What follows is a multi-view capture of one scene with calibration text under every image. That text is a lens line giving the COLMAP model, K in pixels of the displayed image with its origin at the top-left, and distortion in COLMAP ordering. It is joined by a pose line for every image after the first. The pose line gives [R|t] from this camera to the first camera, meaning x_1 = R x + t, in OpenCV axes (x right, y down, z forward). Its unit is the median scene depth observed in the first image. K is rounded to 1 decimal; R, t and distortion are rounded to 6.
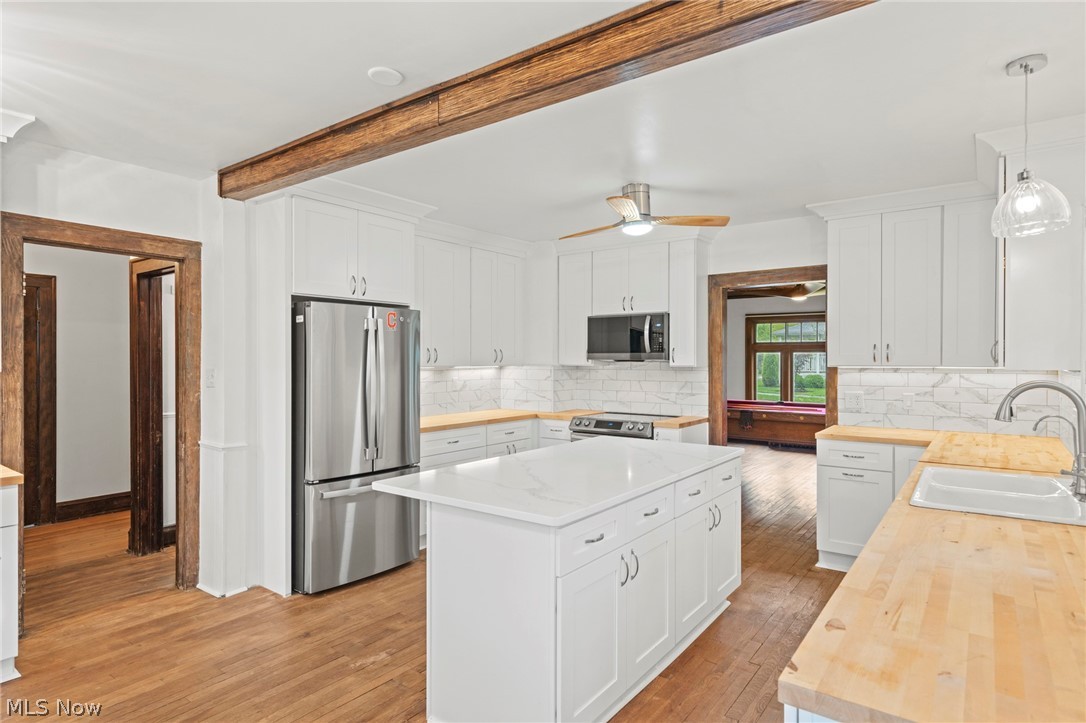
lens RADIAL K [[591.6, 0, 544.2], [0, 591.6, 359.9], [0, 0, 1]] dist [0.001225, 0.000693]
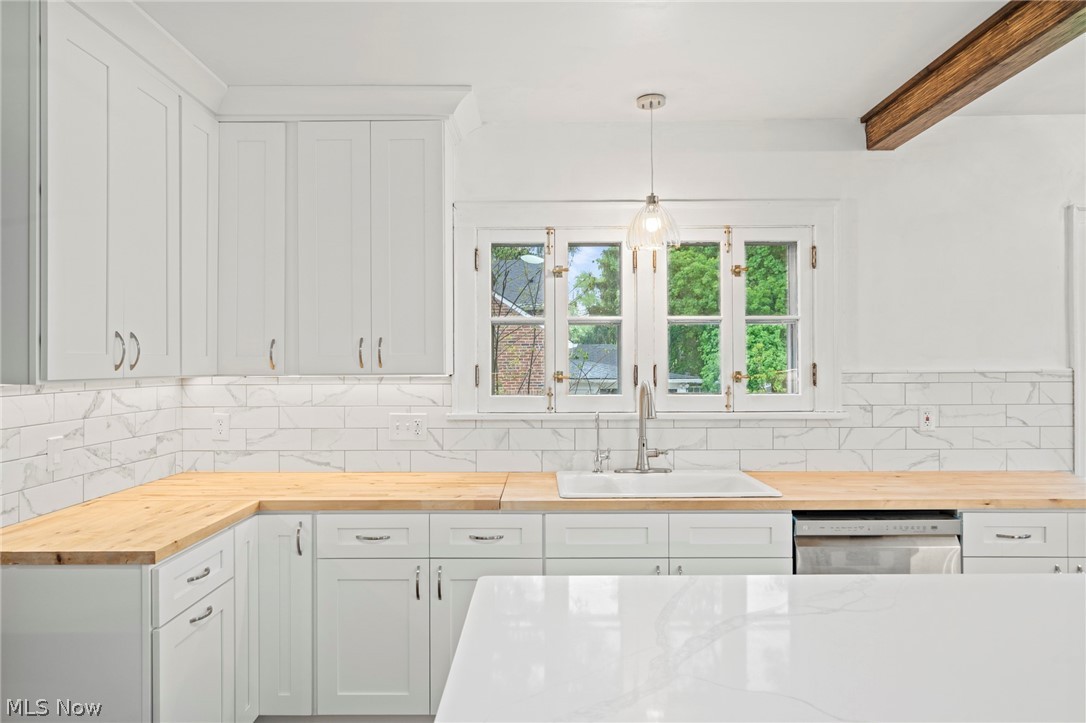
lens RADIAL K [[686.4, 0, 537.8], [0, 686.4, 363.2], [0, 0, 1]] dist [0.005678, -0.004982]
pose [[-0.588162, 0.002193, 0.808740, -0.063203], [0.006794, 0.999974, 0.002229, -0.001237], [-0.808714, 0.006806, -0.588162, 1.029028]]
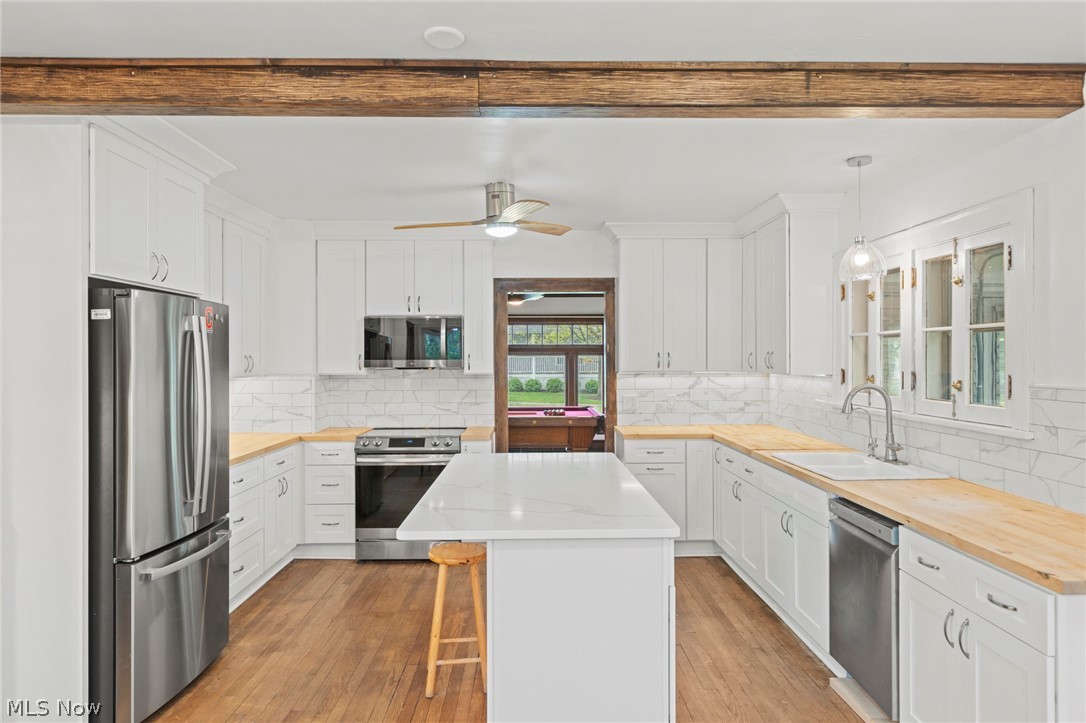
lens RADIAL K [[686.4, 0, 541.5], [0, 686.4, 357.2], [0, 0, 1]] dist [0.005678, -0.004982]
pose [[0.793673, -0.002036, 0.608341, -0.416610], [0.004566, 0.999986, -0.002611, -0.015183], [-0.608327, 0.004850, 0.793672, 0.085619]]
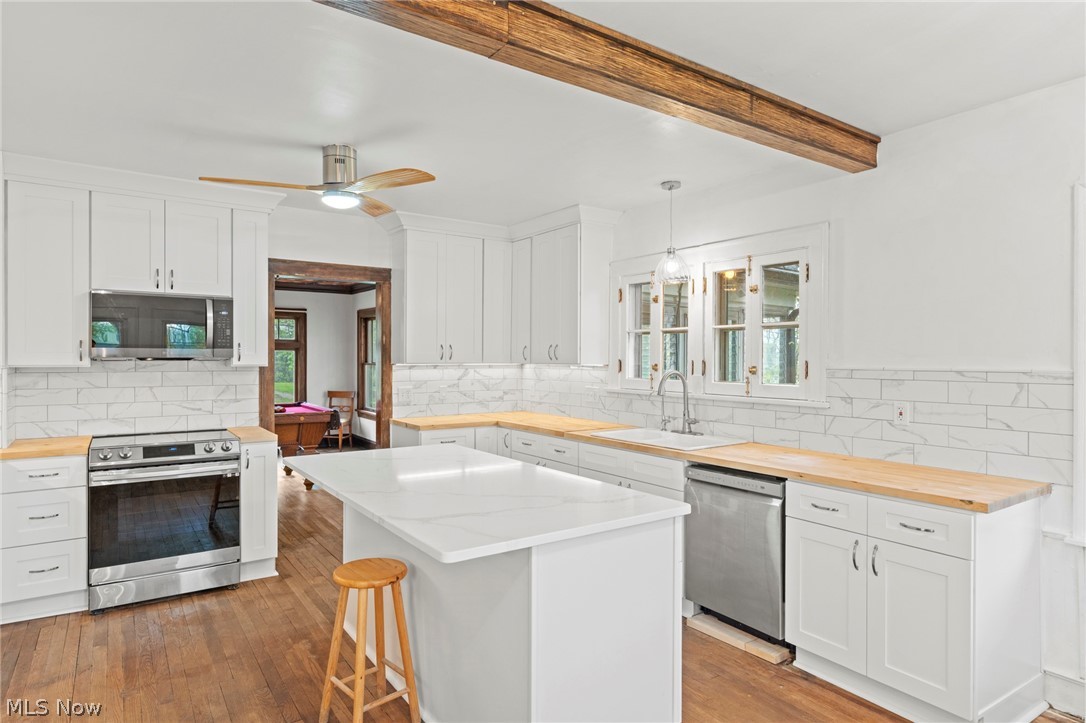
lens RADIAL K [[616.8, 0, 537.5], [0, 616.8, 359.7], [0, 0, 1]] dist [0.003143, -0.000348]
pose [[0.327030, -0.002119, 0.945012, -0.522387], [-0.000754, 0.999997, 0.002503, -0.000383], [-0.945014, -0.001531, 0.327027, 0.412888]]
